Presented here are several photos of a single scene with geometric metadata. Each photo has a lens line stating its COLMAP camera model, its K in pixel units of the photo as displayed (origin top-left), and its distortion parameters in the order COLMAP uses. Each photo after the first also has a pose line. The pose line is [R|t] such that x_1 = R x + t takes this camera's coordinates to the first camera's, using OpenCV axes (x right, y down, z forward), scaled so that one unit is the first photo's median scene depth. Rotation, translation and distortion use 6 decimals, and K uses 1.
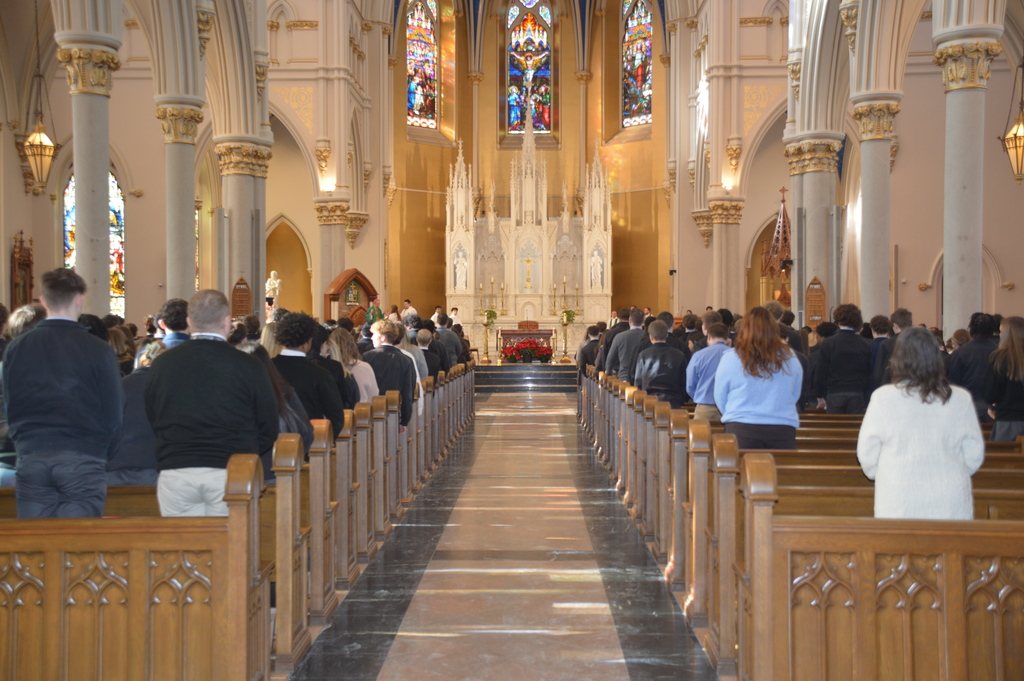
lens RADIAL K [[1238.0, 0, 511.8], [0, 1238.0, 340.3], [0, 0, 1]] dist [-0.000300, 0.000000]
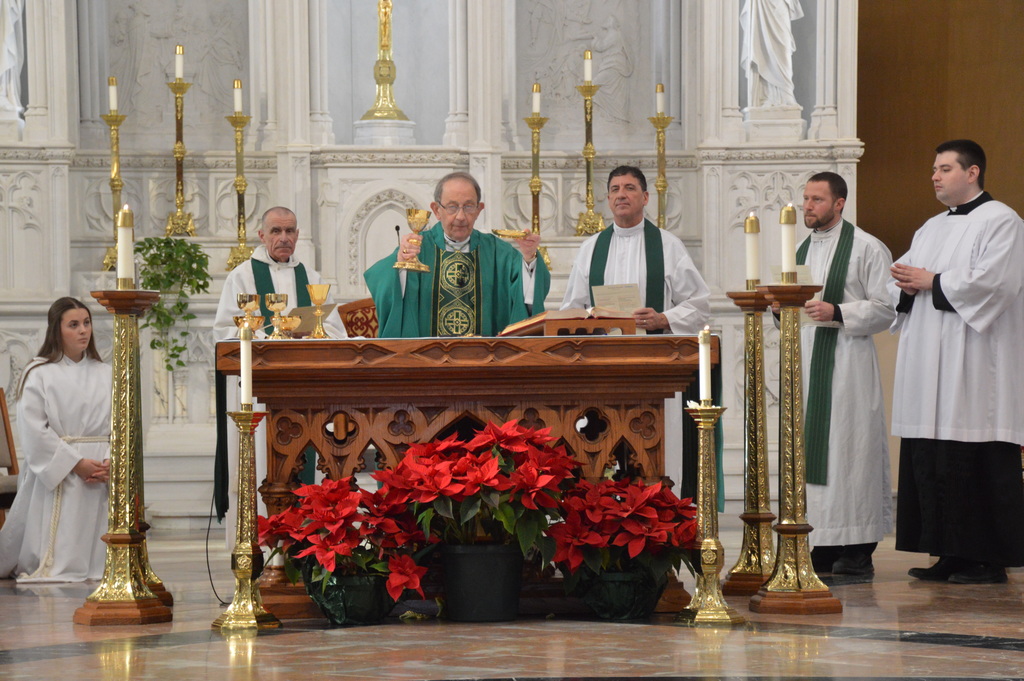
lens RADIAL K [[3566.7, 0, 512.0], [0, 3566.7, 340.3], [0, 0, 1]] dist [0.564402, 0.000000]
pose [[0.997119, -0.010218, 0.075165, -0.007420], [0.011315, 0.999835, -0.014188, -0.002914], [-0.075008, 0.014998, 0.997070, 0.493918]]
